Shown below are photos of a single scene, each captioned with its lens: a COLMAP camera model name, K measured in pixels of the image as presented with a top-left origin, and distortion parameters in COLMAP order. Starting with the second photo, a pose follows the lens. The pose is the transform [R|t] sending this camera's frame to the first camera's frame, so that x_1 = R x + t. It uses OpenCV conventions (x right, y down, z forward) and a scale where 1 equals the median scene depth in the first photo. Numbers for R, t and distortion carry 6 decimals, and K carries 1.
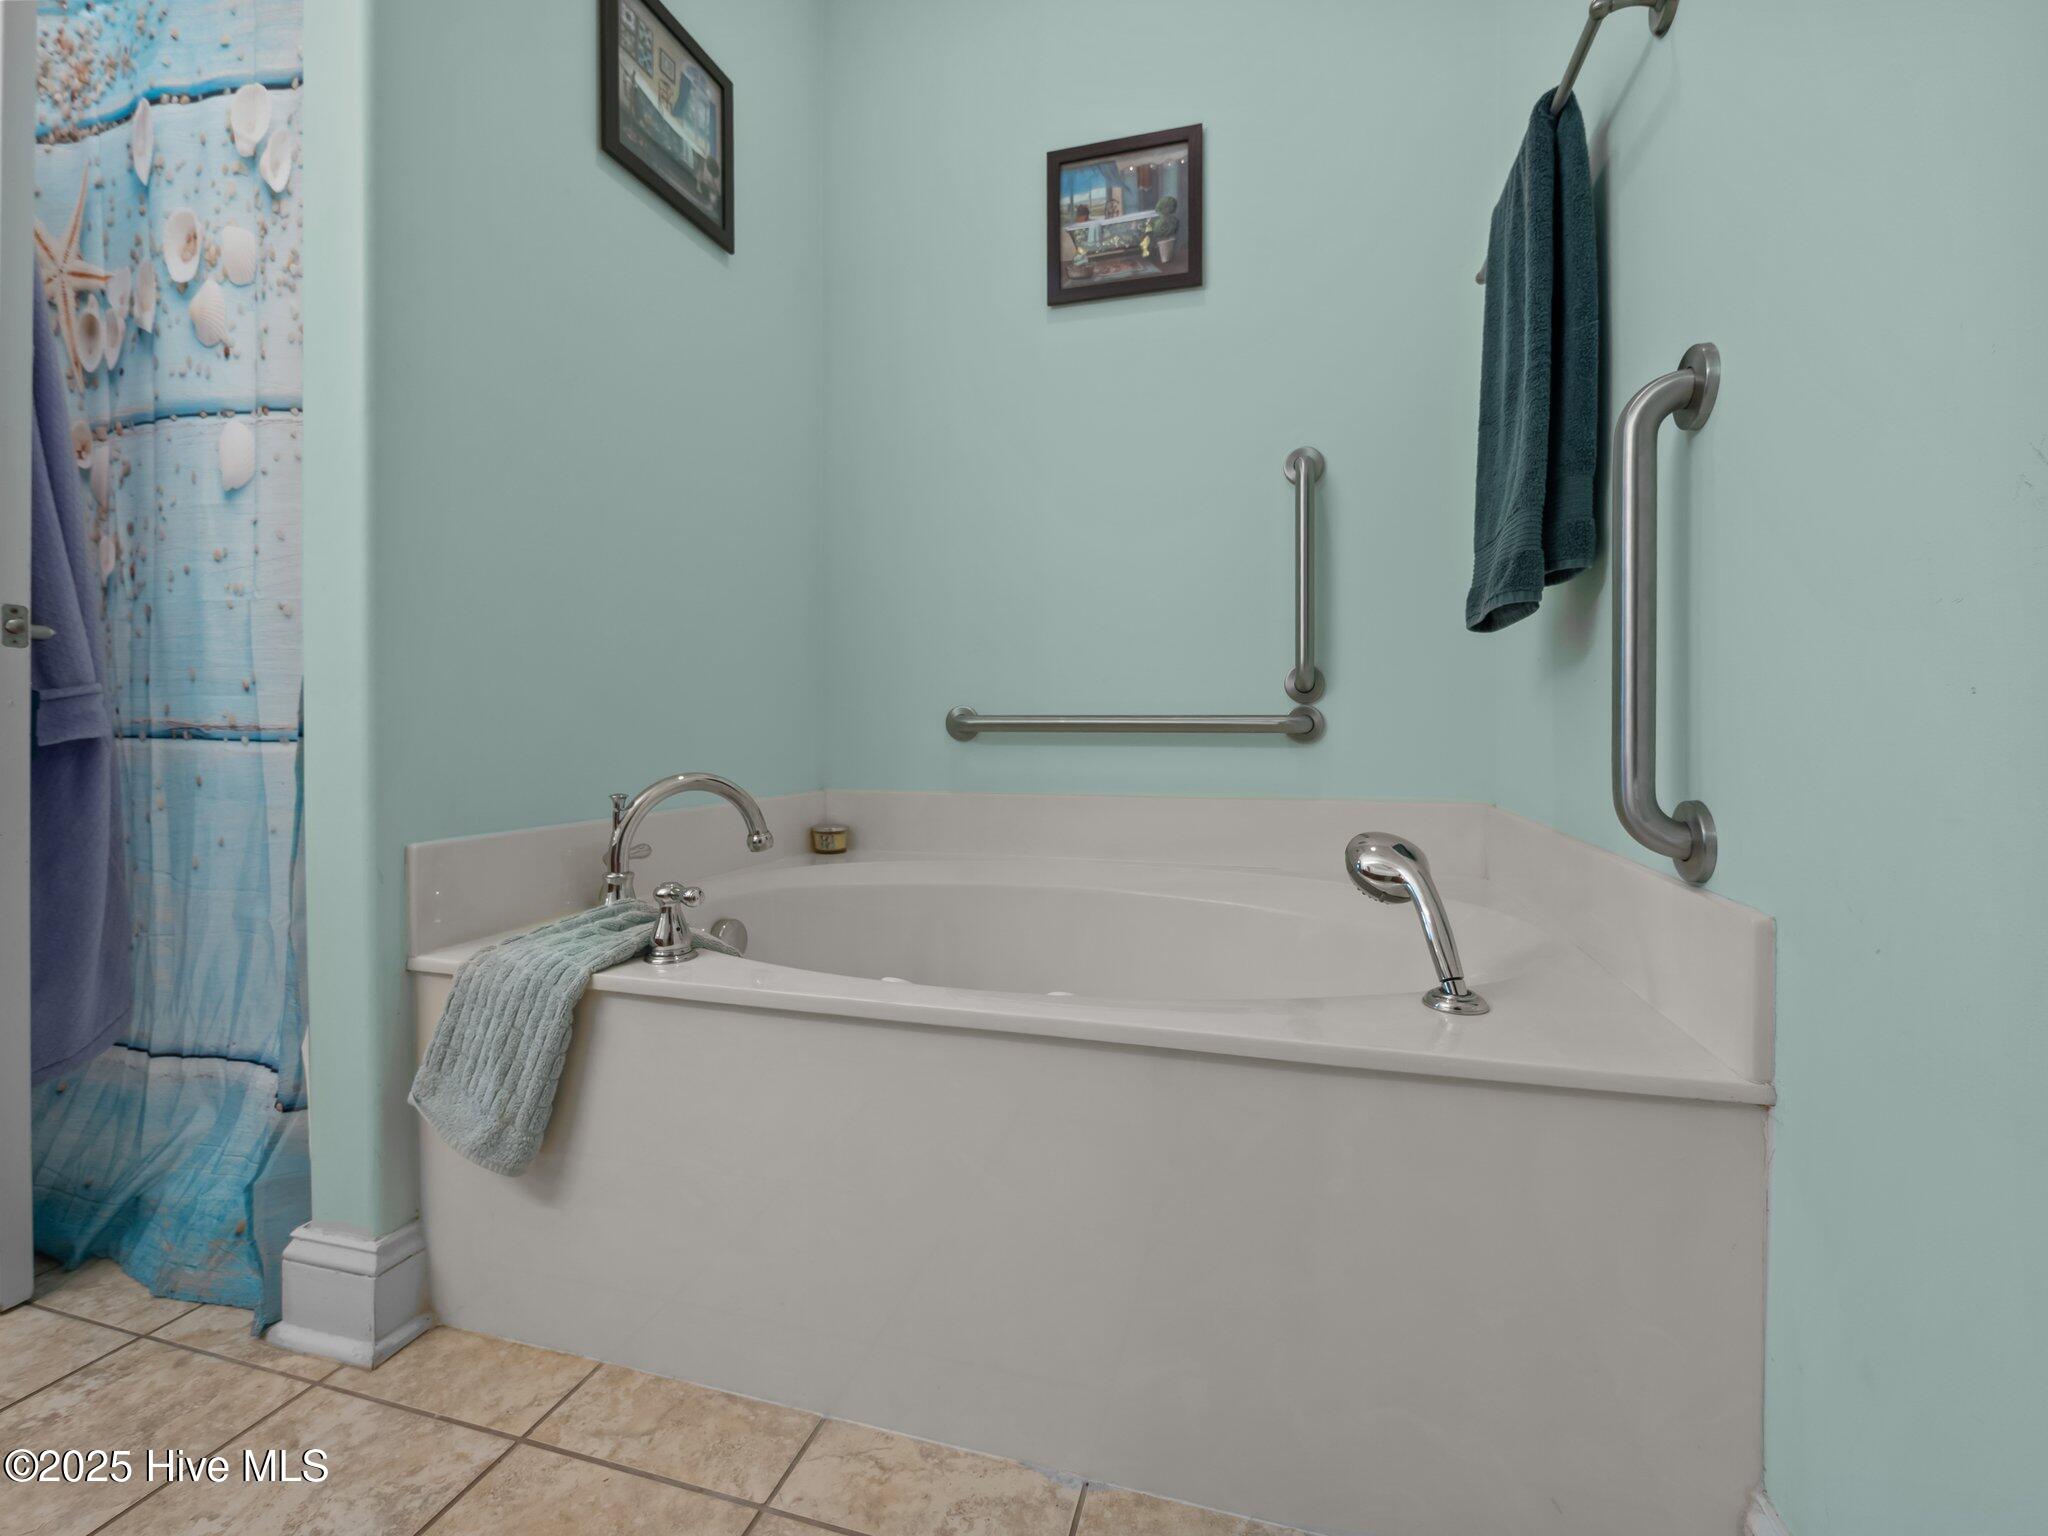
lens RADIAL K [[887.4, 0, 1035.7], [0, 887.4, 752.8], [0, 0, 1]] dist [-0.005499, -0.000852]
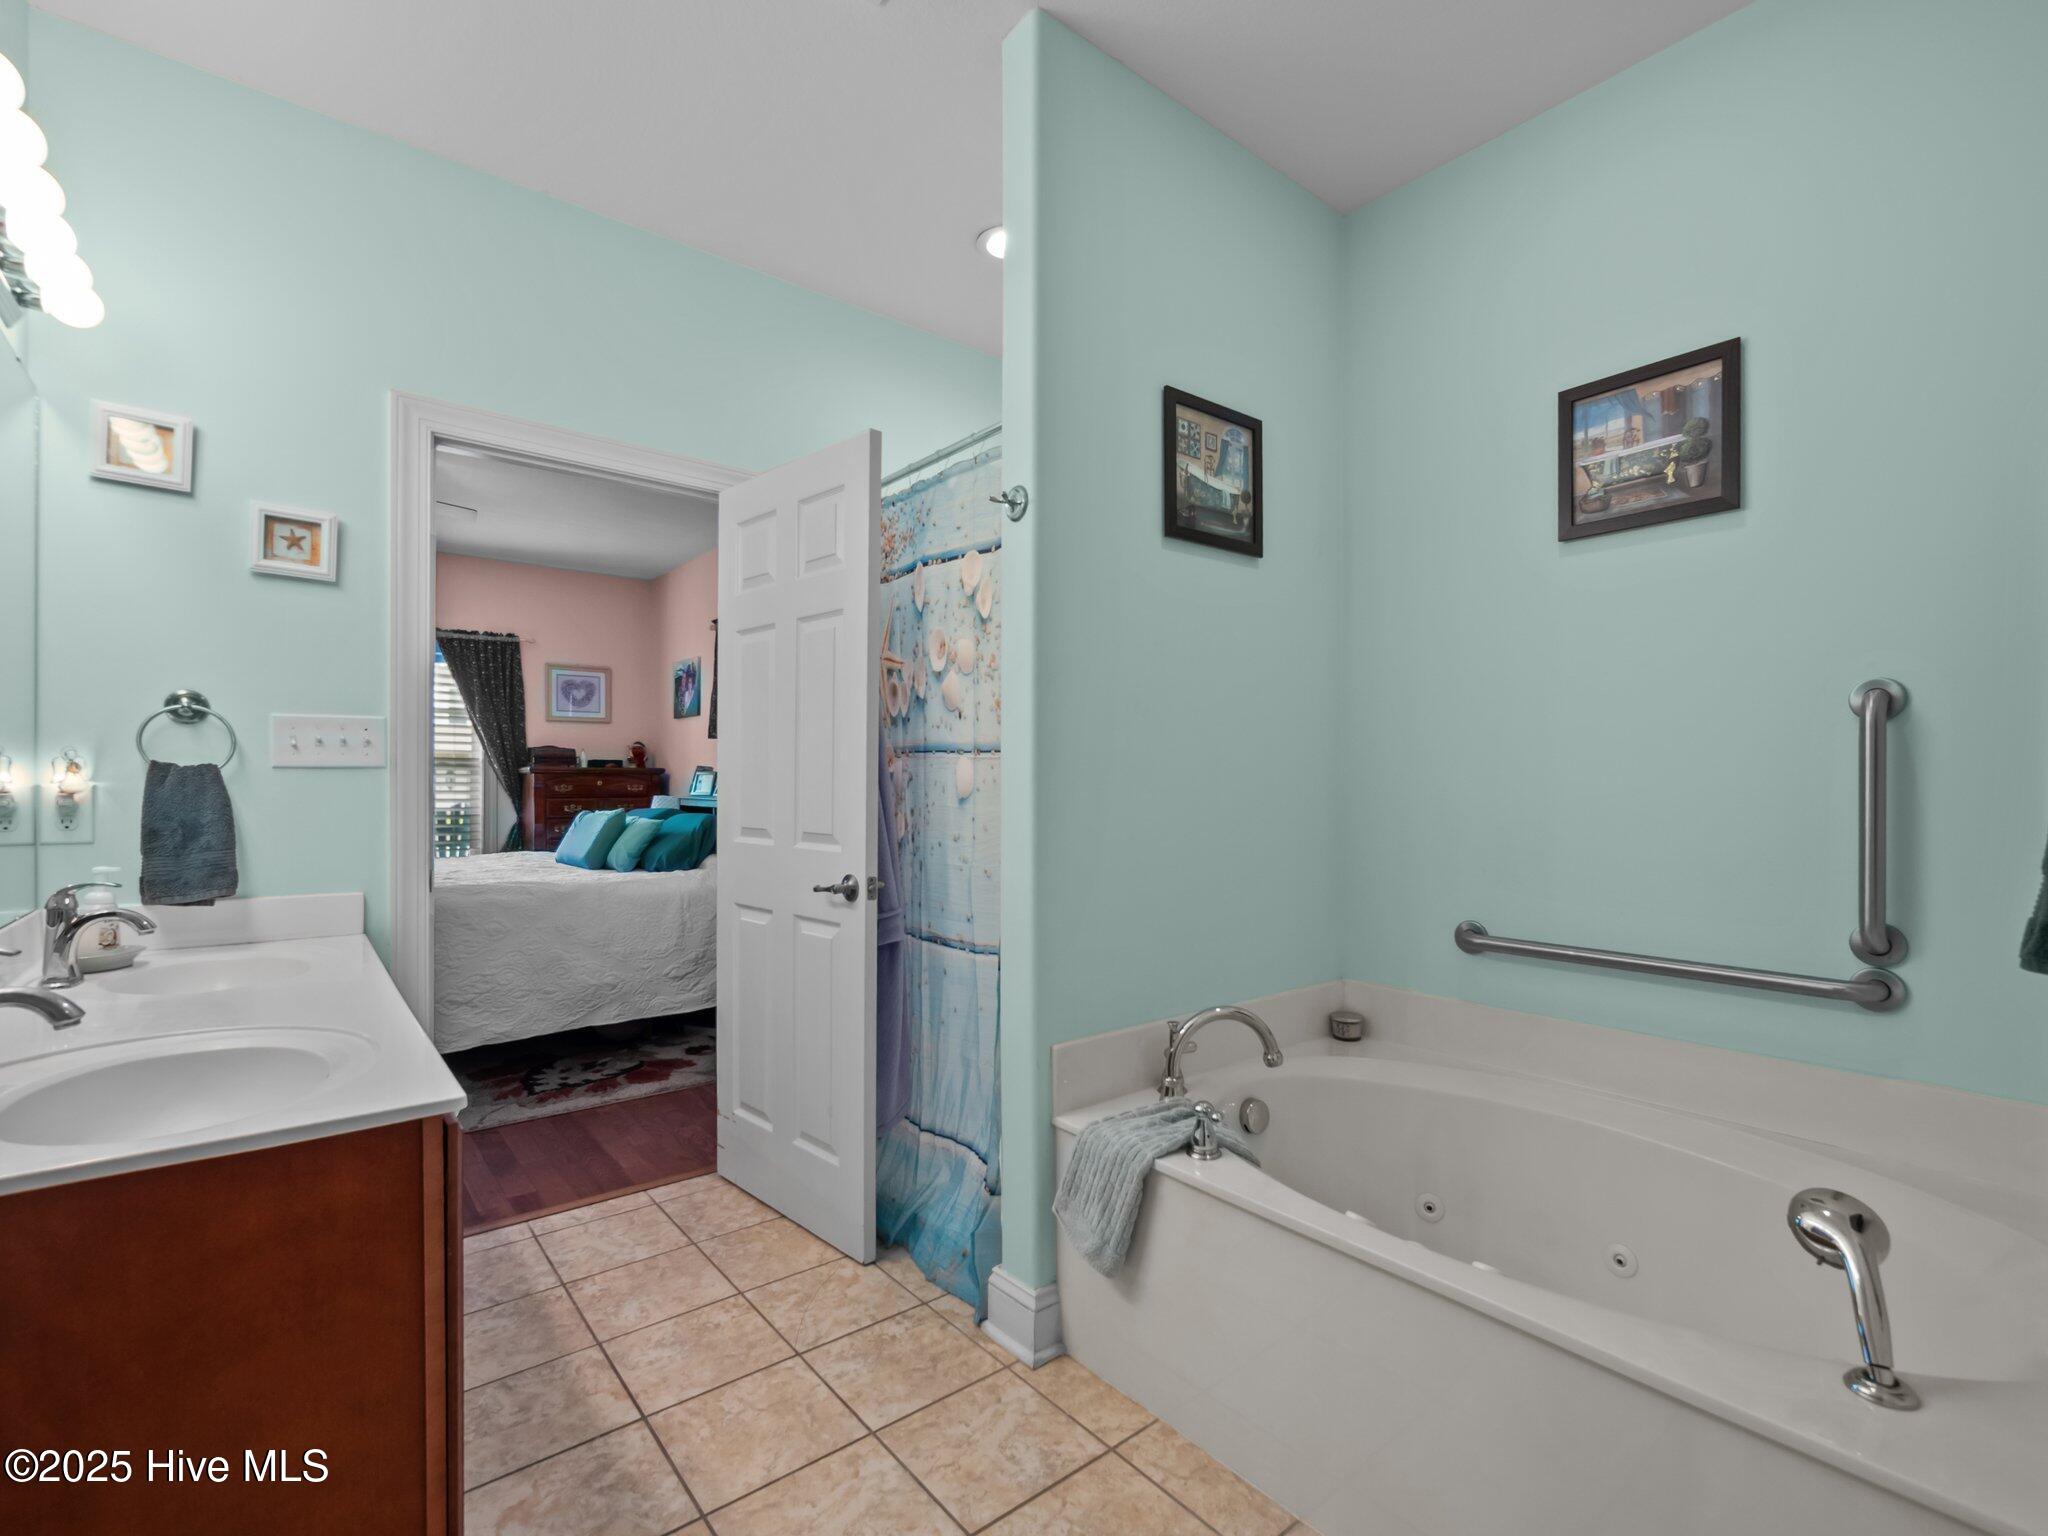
lens RADIAL K [[946.9, 0, 1015.0], [0, 946.9, 779.5], [0, 0, 1]] dist [-0.001810, -0.000922]
pose [[0.811119, -0.003924, -0.584869, 0.211903], [-0.007110, 0.999837, -0.016568, -0.304286], [0.584839, 0.017597, 0.810959, -0.386268]]
